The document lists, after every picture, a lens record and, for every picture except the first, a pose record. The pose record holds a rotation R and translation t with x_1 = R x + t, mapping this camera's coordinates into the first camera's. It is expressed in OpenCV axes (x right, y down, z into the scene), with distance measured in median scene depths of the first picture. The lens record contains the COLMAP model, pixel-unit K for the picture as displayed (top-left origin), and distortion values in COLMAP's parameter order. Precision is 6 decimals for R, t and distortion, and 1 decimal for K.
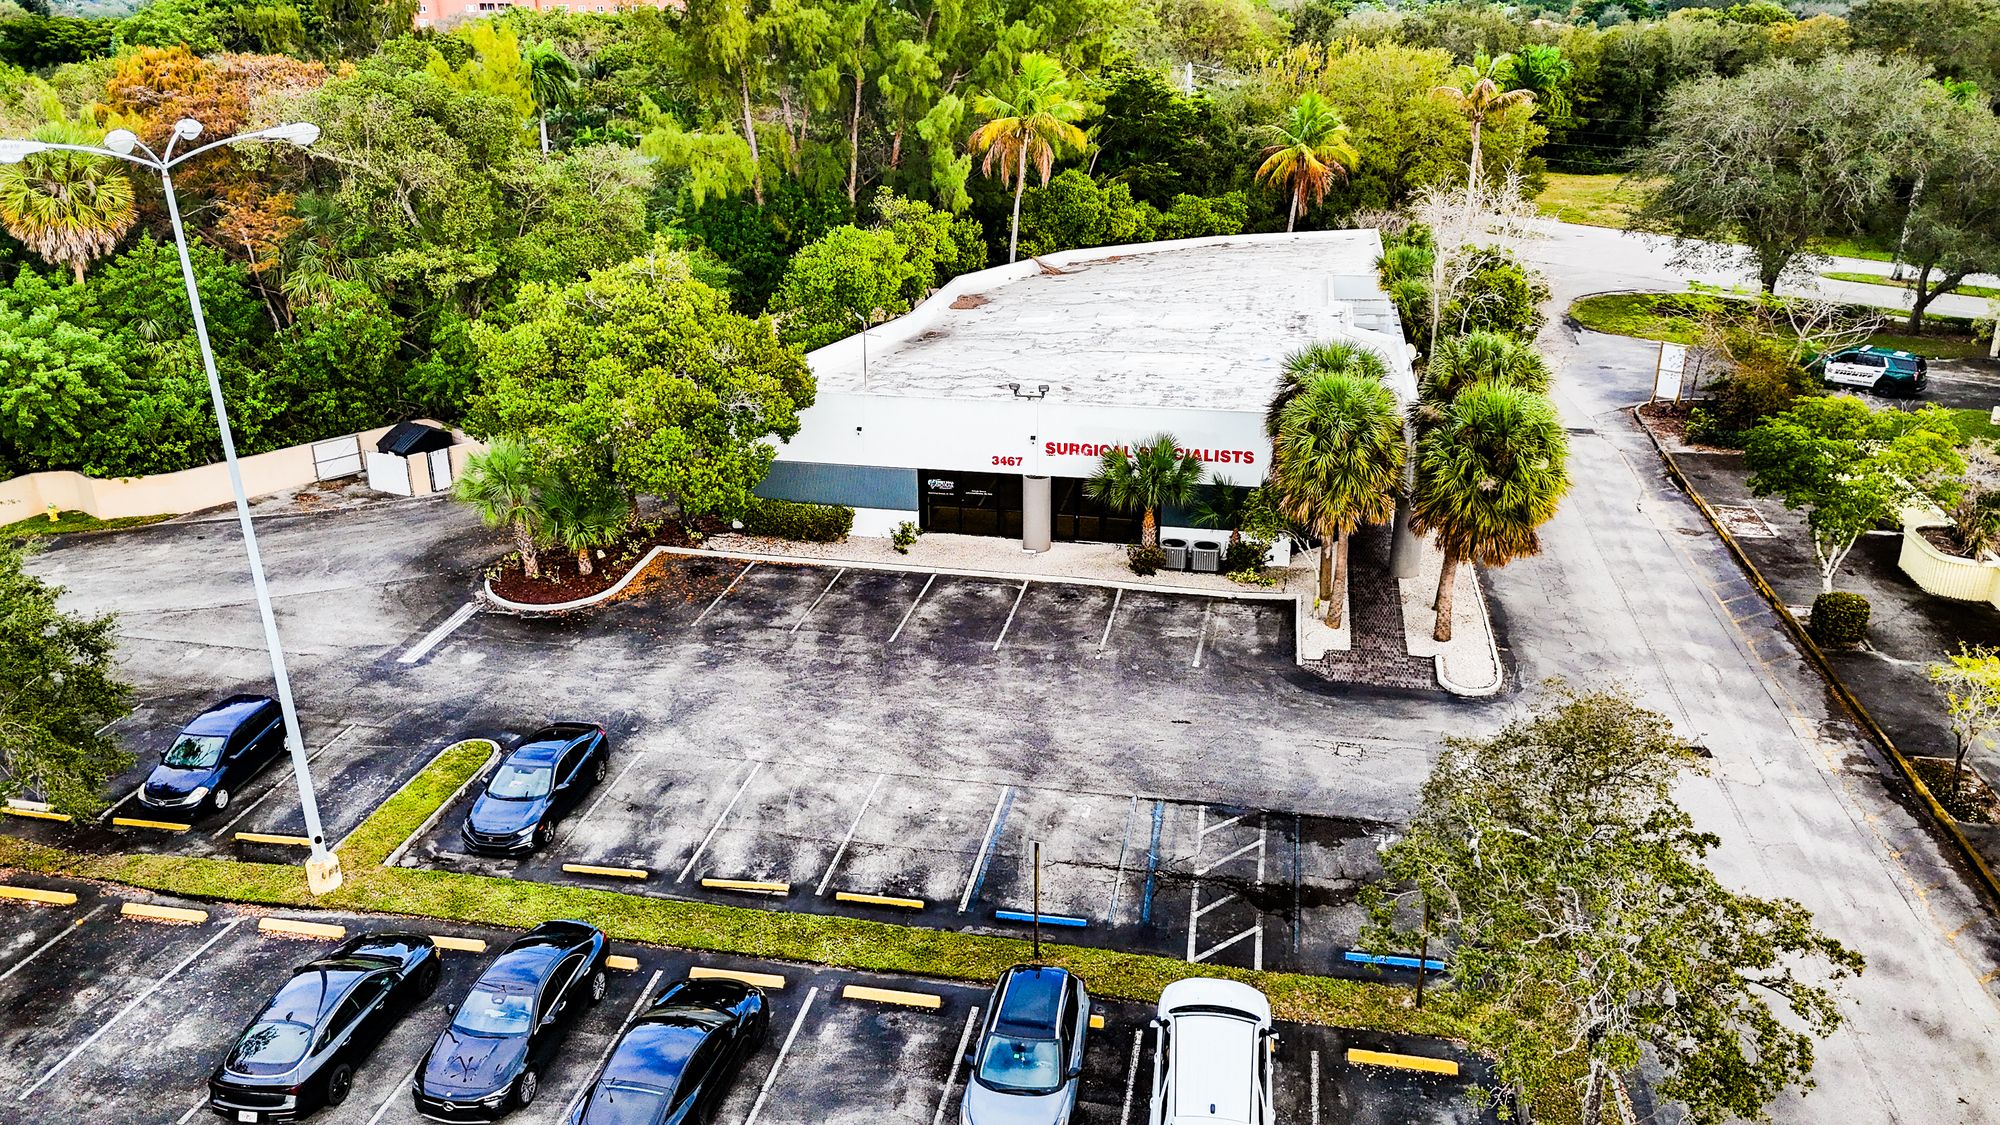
lens RADIAL K [[1478.3, 0, 1002.7], [0, 1478.3, 568.6], [0, 0, 1]] dist [0.066717, -0.065135]
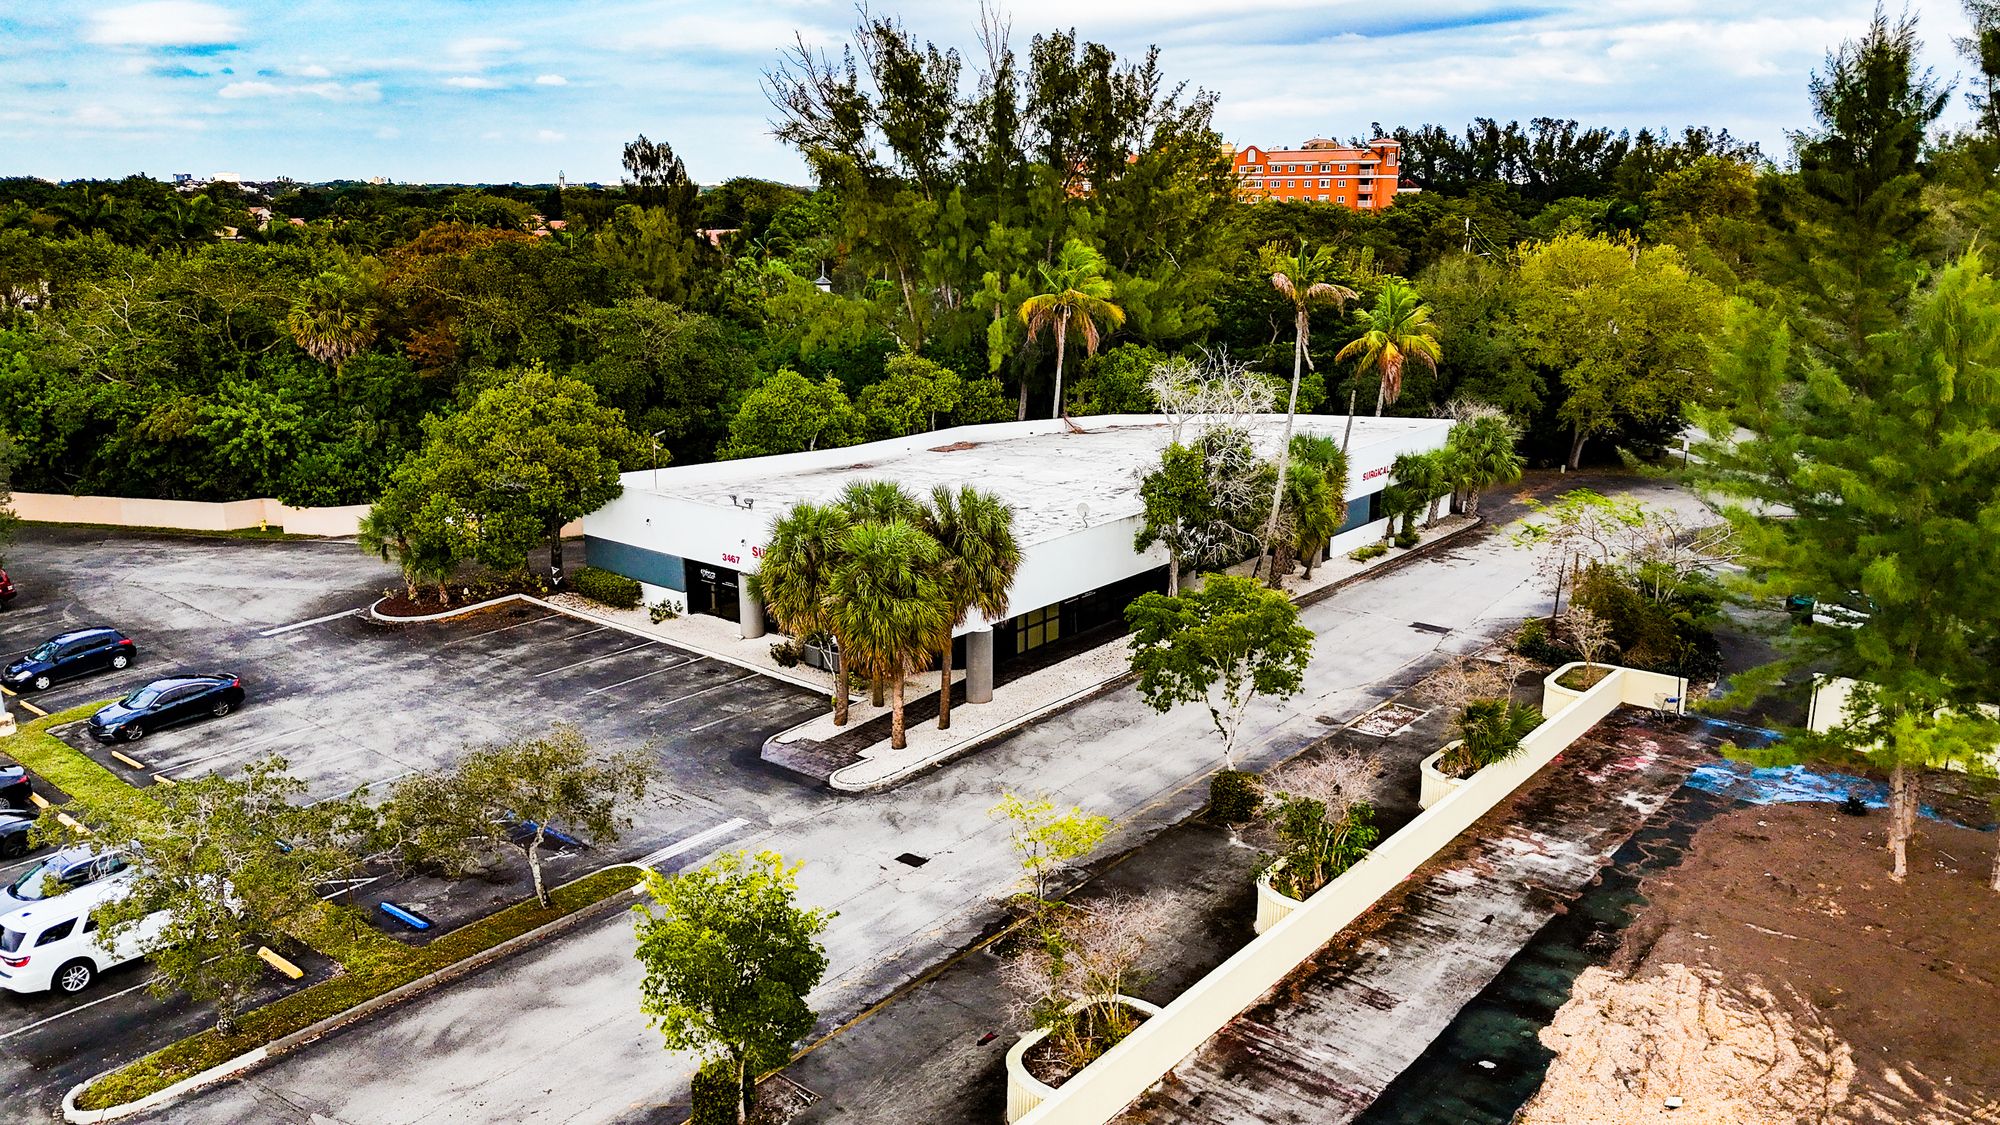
lens RADIAL K [[1478.3, 0, 1007.8], [0, 1478.3, 561.5], [0, 0, 1]] dist [0.066717, -0.065135]
pose [[0.882731, 0.119545, -0.454417, 0.748417], [-0.173245, 0.981764, -0.078262, -0.015068], [0.436775, 0.147809, 0.887344, 0.025908]]
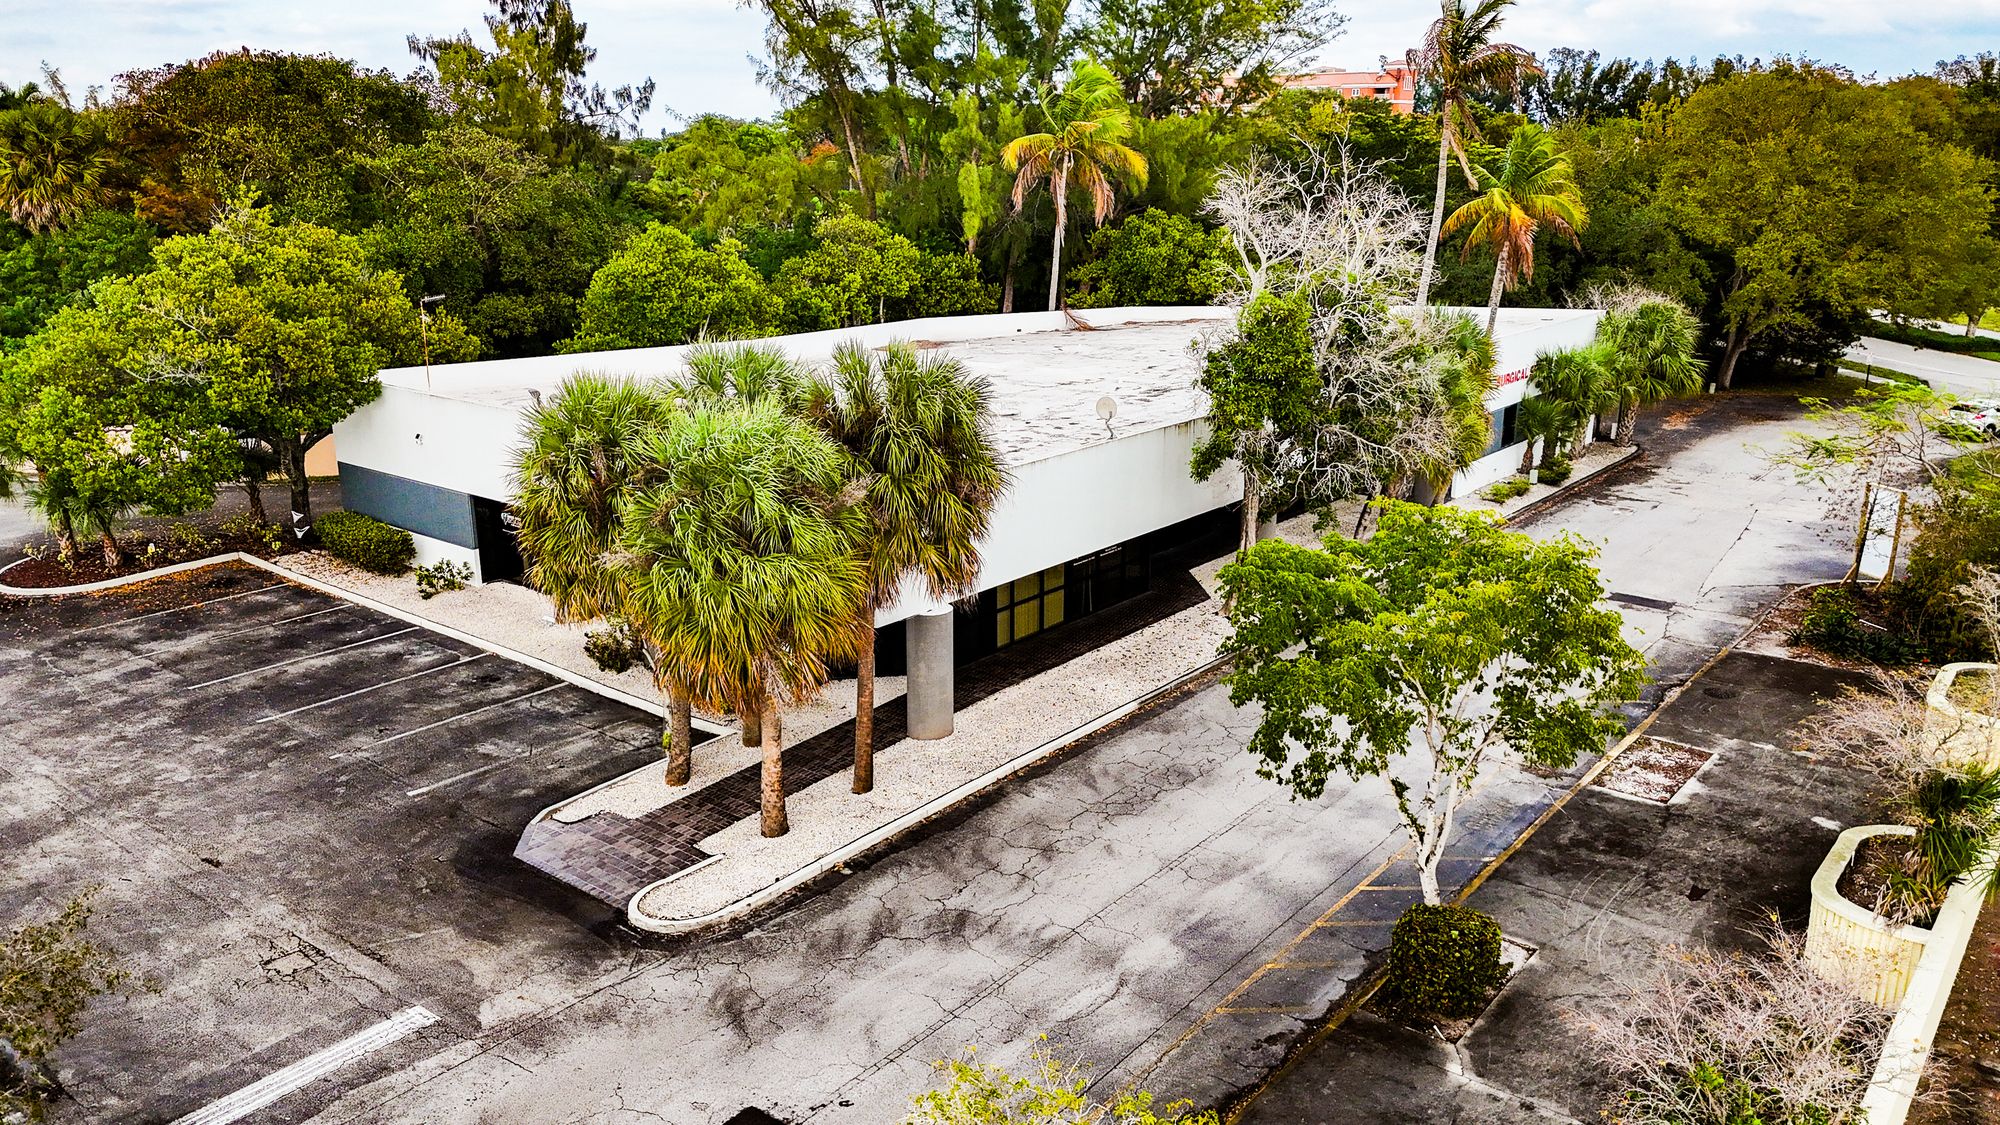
lens RADIAL K [[1478.3, 0, 1008.6], [0, 1478.3, 562.4], [0, 0, 1]] dist [0.066717, -0.065135]
pose [[0.886886, 0.129145, -0.443571, 0.552165], [-0.170506, 0.983850, -0.054466, -0.038358], [0.429373, 0.123937, 0.894583, 0.429072]]
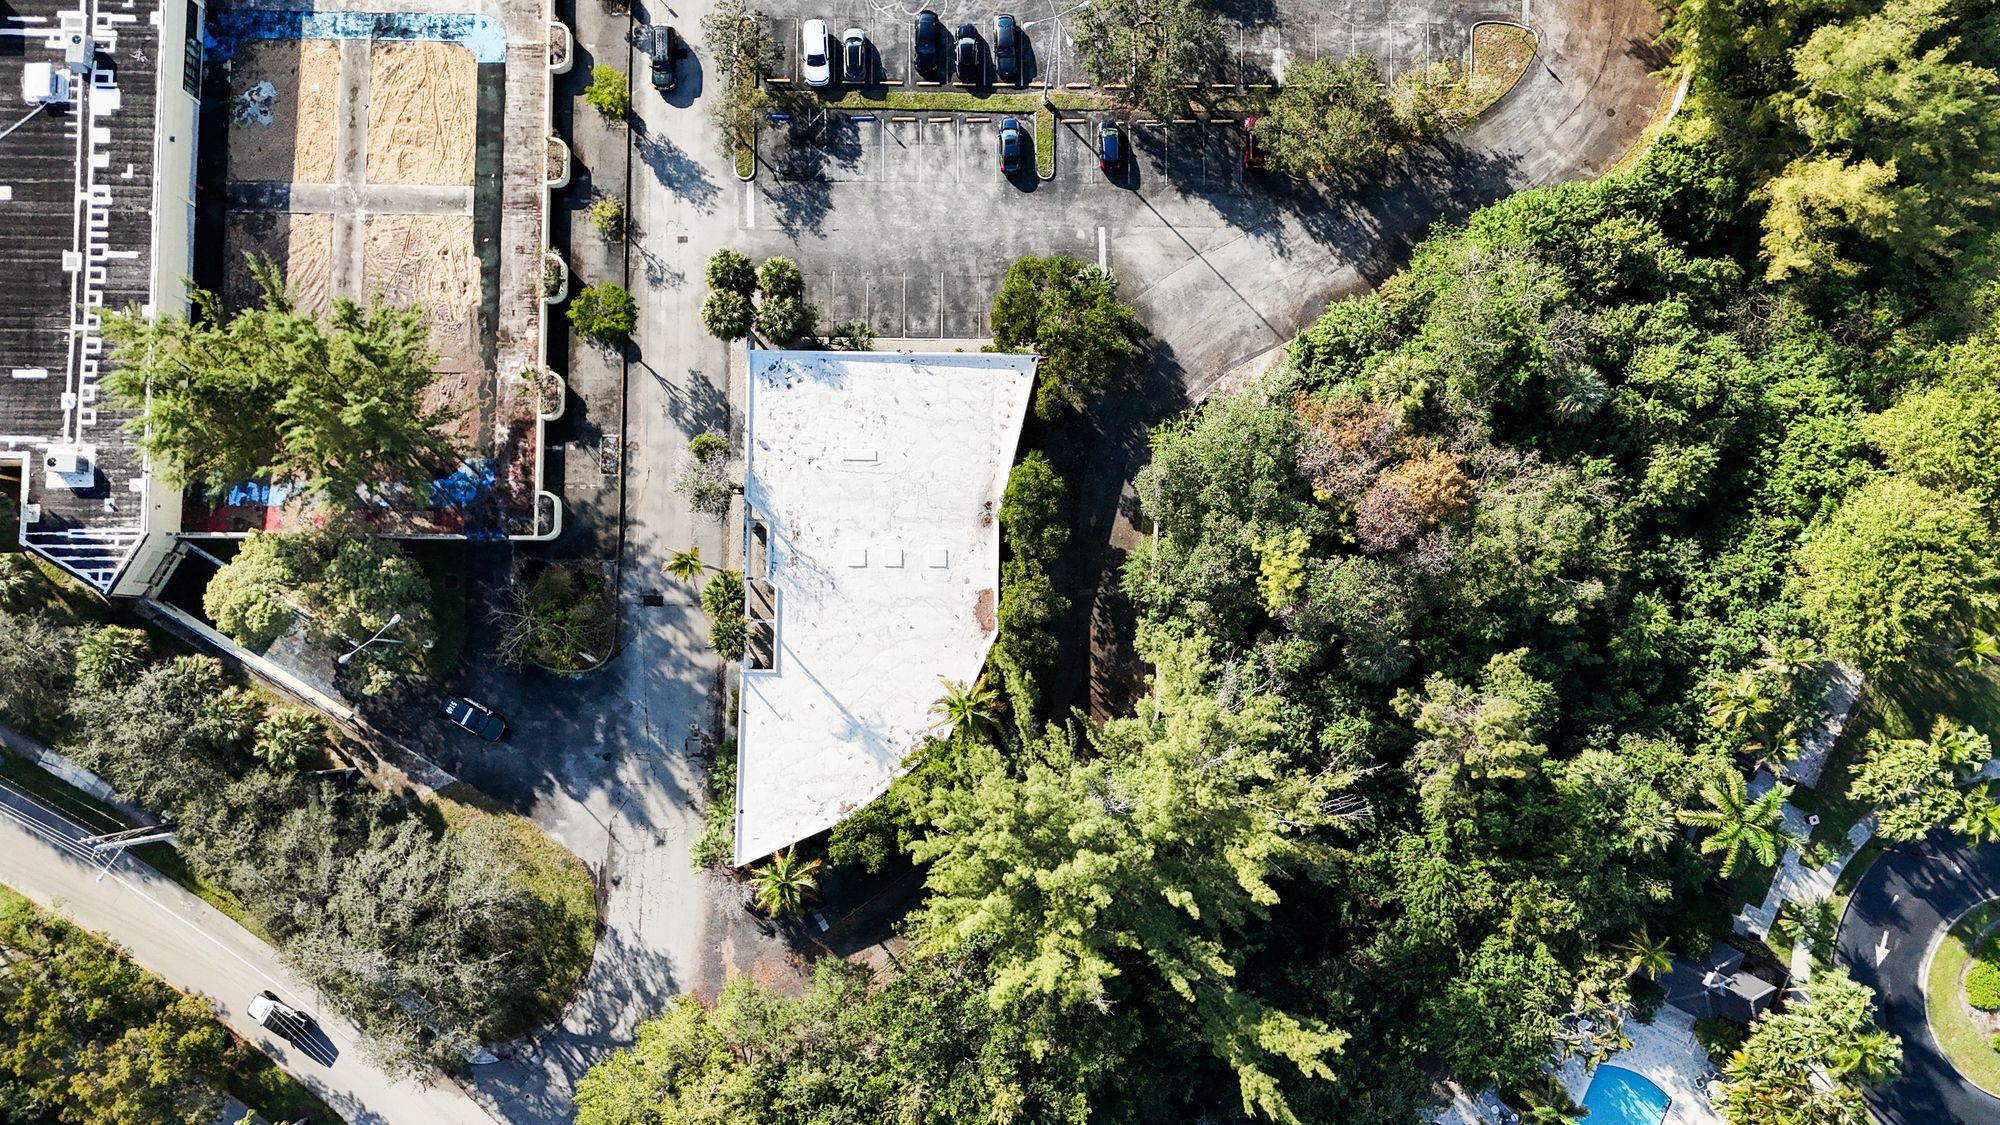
lens RADIAL K [[1478.3, 0, 1005.1], [0, 1478.3, 571.9], [0, 0, 1]] dist [0.066717, -0.065135]
pose [[-0.982165, 0.187357, -0.015810, -0.036932], [-0.068952, -0.280678, 0.957322, -2.473204], [0.174923, 0.941338, 0.288591, 0.655404]]
